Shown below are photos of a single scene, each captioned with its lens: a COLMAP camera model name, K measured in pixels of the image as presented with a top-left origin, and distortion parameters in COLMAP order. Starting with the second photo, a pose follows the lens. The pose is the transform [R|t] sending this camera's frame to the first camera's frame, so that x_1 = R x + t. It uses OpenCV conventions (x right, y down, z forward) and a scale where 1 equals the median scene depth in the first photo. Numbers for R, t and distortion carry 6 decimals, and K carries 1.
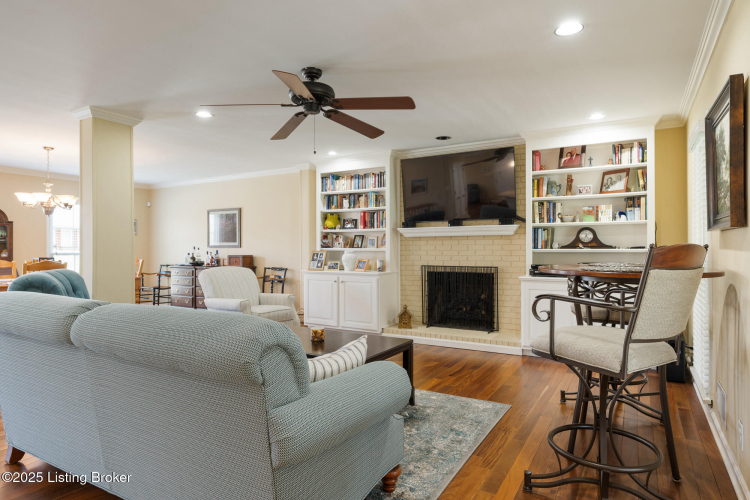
lens RADIAL K [[457.7, 0, 373.2], [0, 457.7, 248.1], [0, 0, 1]] dist [-0.000862, -0.001574]
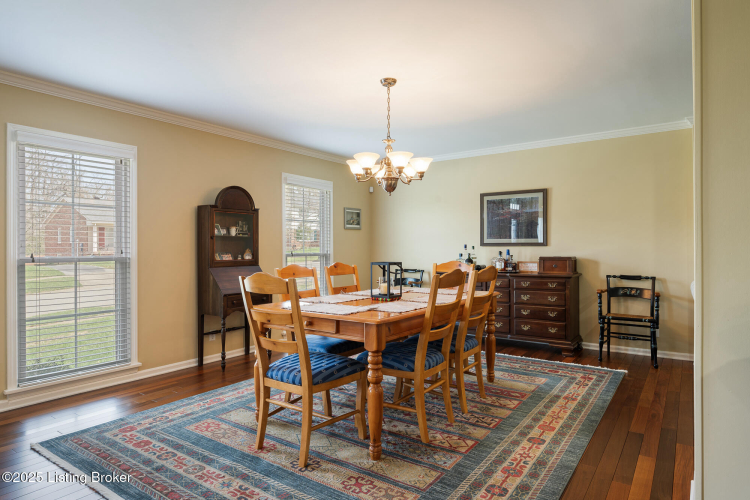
lens RADIAL K [[447.0, 0, 370.9], [0, 447.0, 244.1], [0, 0, 1]] dist [0.002432, -0.001426]
pose [[0.995994, -0.000137, -0.089420, -0.623615], [-0.000342, 0.999986, -0.005343, -0.000029], [0.089419, 0.005353, 0.995980, 0.372534]]
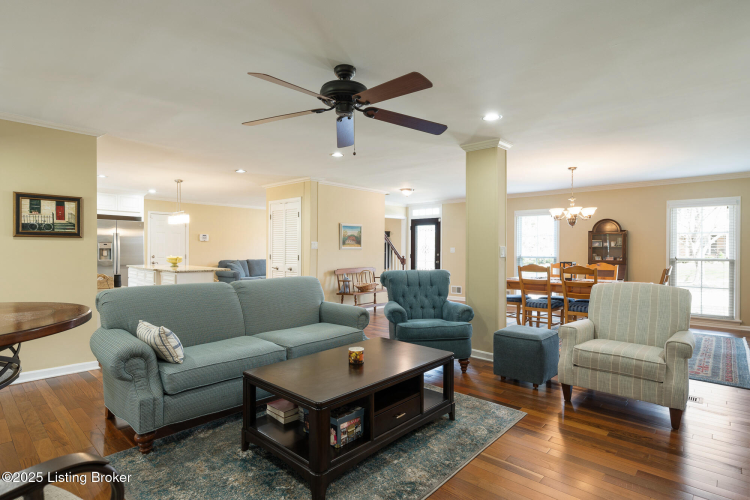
lens RADIAL K [[396.0, 0, 368.8], [0, 396.0, 249.9], [0, 0, 1]] dist [0.005214, 0.000245]
pose [[-0.210576, 0.003867, -0.977570, 0.330650], [0.002432, 0.999991, 0.003432, -0.012691], [0.977574, -0.001655, -0.210584, 0.653123]]
